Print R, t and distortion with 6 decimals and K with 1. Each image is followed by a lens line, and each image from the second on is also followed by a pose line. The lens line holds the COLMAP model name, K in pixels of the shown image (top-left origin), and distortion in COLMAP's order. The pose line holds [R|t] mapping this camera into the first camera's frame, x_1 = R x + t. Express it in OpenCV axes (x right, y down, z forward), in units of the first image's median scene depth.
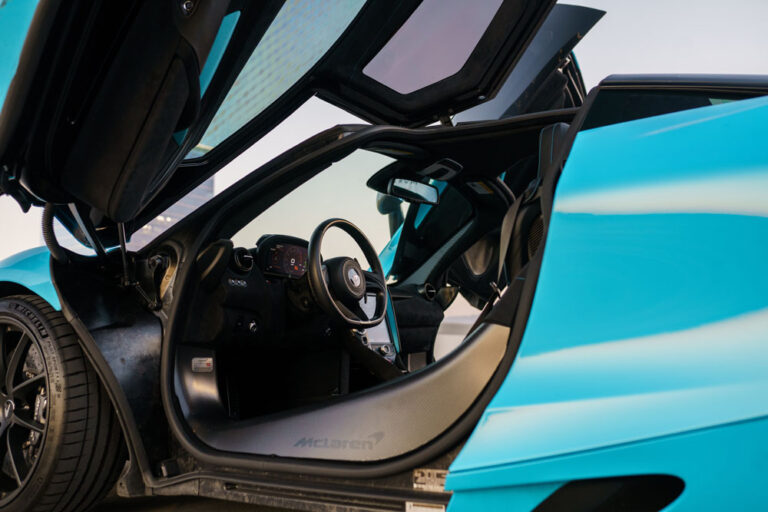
lens RADIAL K [[761.8, 0, 387.1], [0, 761.8, 255.1], [0, 0, 1]] dist [-0.012029, 0.000000]
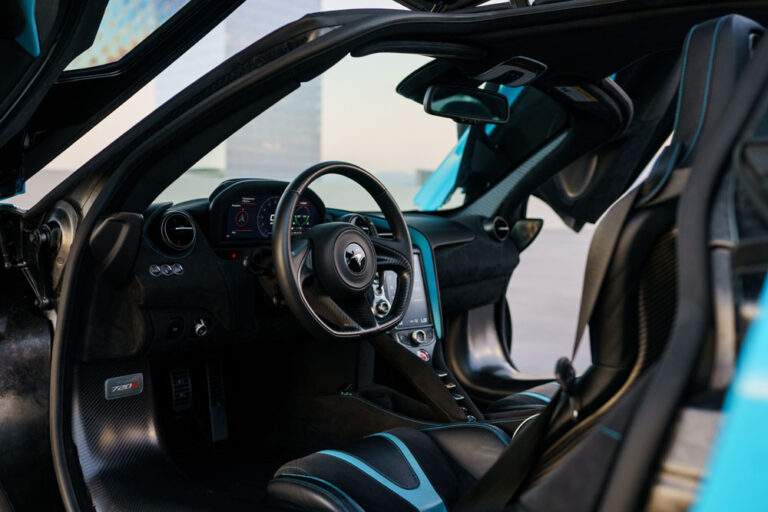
lens RADIAL K [[761.8, 0, 376.6], [0, 761.8, 257.8], [0, 0, 1]] dist [-0.012029, 0.000000]
pose [[0.987747, 0.040307, -0.150768, 0.064888], [-0.008202, 0.978144, 0.207767, -0.095184], [0.155848, -0.203985, 0.966489, 0.363942]]
